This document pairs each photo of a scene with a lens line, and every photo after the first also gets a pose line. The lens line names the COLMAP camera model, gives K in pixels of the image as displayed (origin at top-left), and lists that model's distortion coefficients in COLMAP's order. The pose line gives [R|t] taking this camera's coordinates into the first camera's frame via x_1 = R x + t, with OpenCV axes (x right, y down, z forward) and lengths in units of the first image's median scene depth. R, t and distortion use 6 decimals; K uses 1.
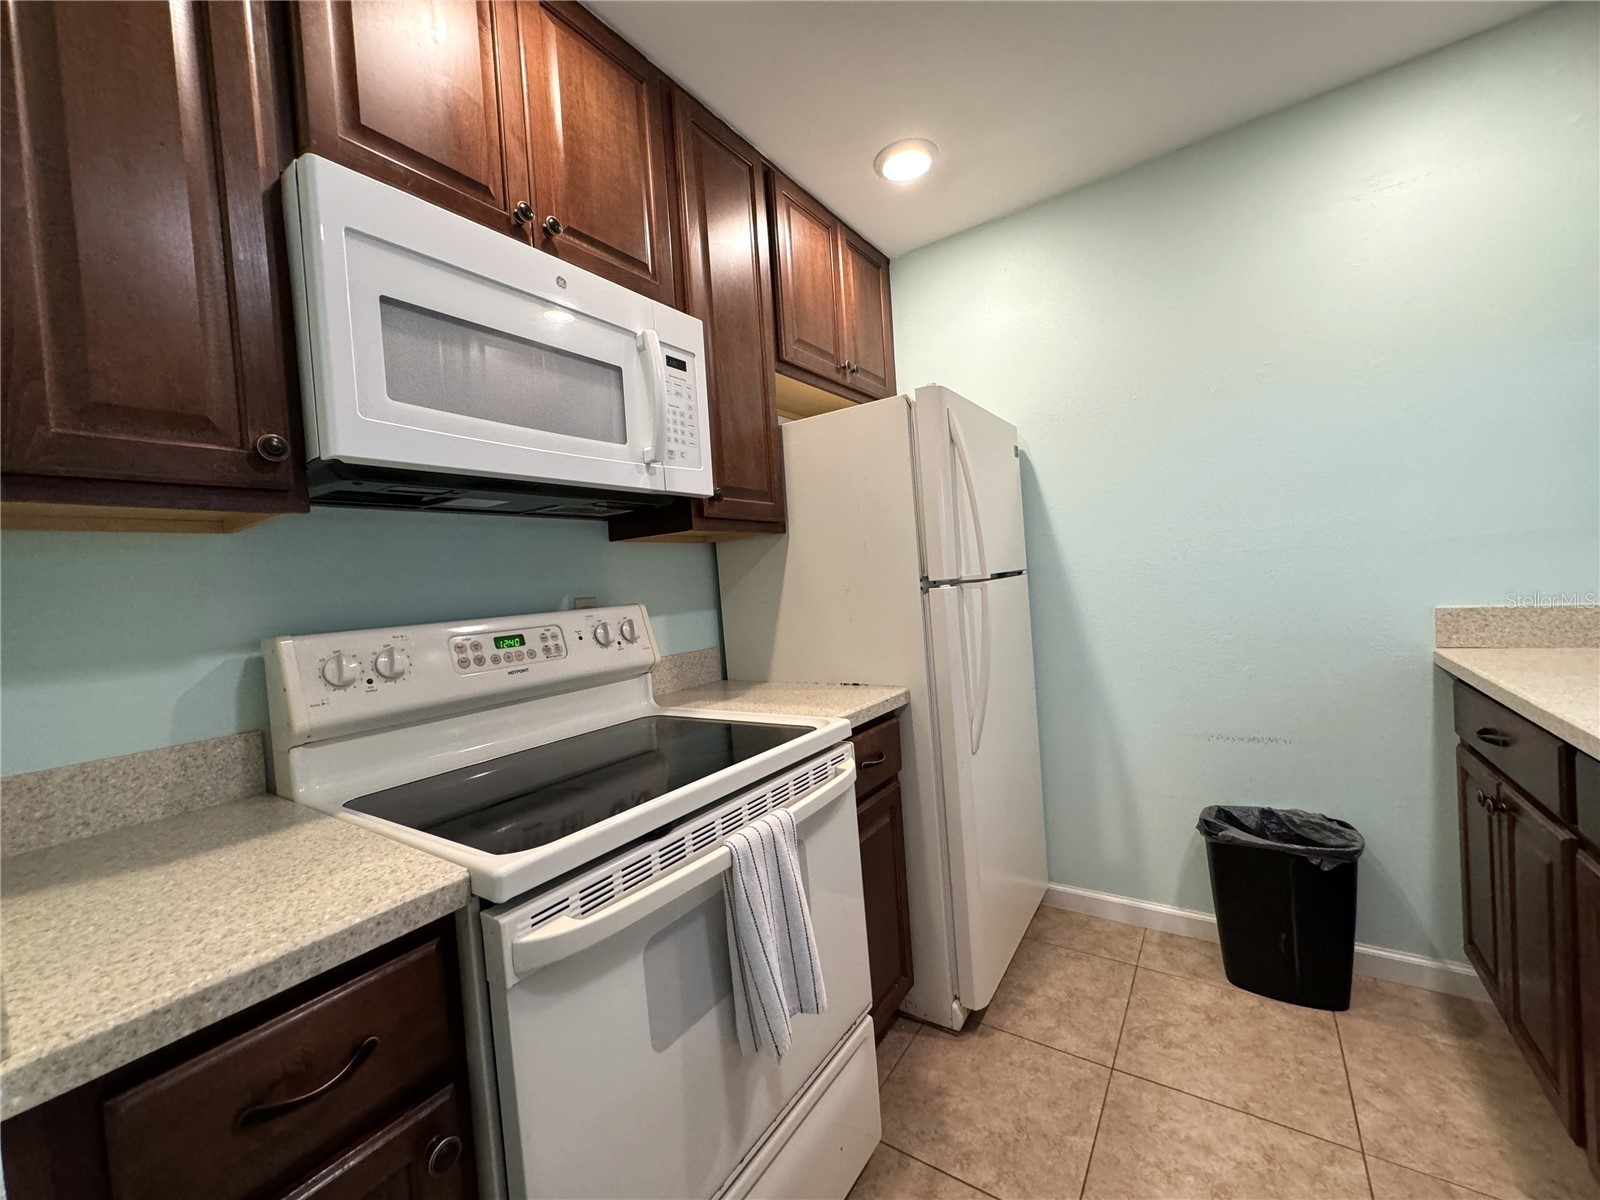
lens RADIAL K [[637.7, 0, 800.0], [0, 637.7, 600.0], [0, 0, 1]] dist [-0.001344, 0.000484]
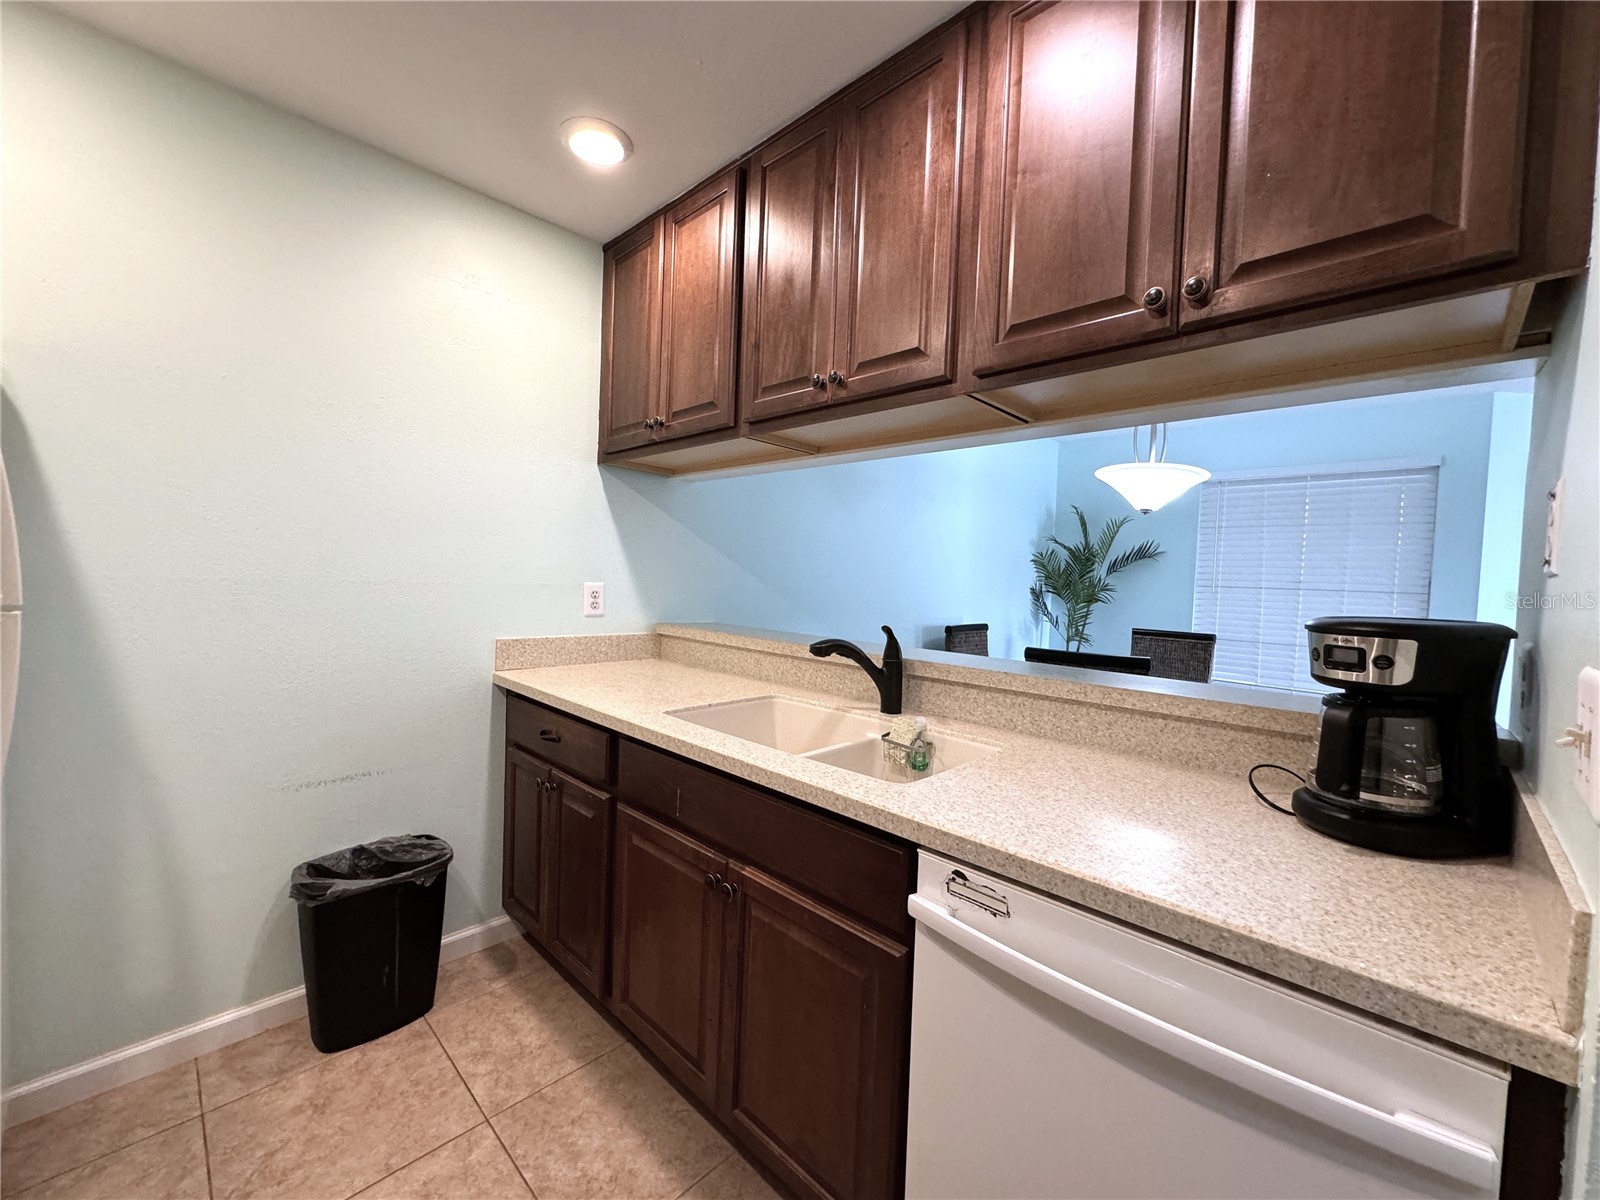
lens RADIAL K [[637.7, 0, 800.0], [0, 637.7, 600.0], [0, 0, 1]] dist [-0.001344, 0.000484]
pose [[0.162883, 0.040238, 0.985824, -0.160230], [-0.019717, 0.999101, -0.037522, -0.031600], [-0.986448, -0.013326, 0.163530, 0.217829]]
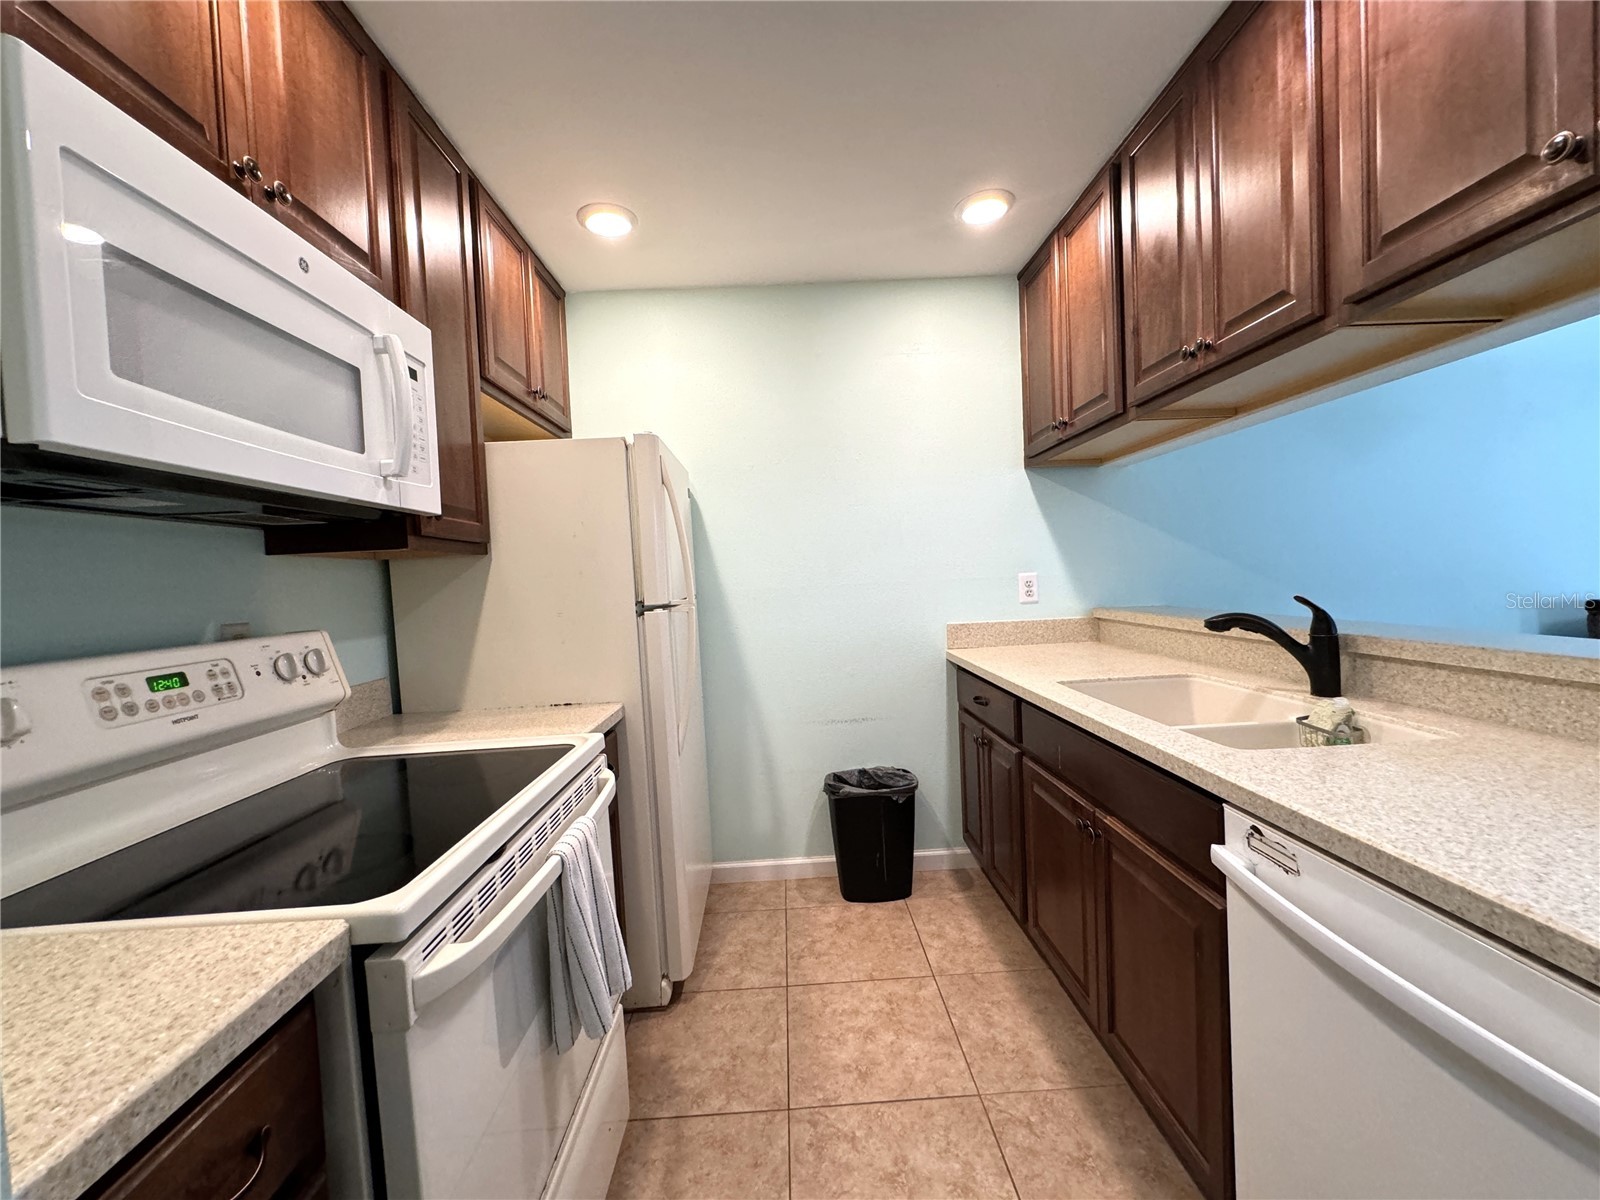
lens RADIAL K [[637.7, 0, 800.0], [0, 637.7, 600.0], [0, 0, 1]] dist [-0.001344, 0.000484]
pose [[0.808322, 0.009865, 0.588658, -0.246781], [0.007944, 0.999586, -0.027660, -0.006101], [-0.588687, 0.027034, 0.807909, -0.071239]]
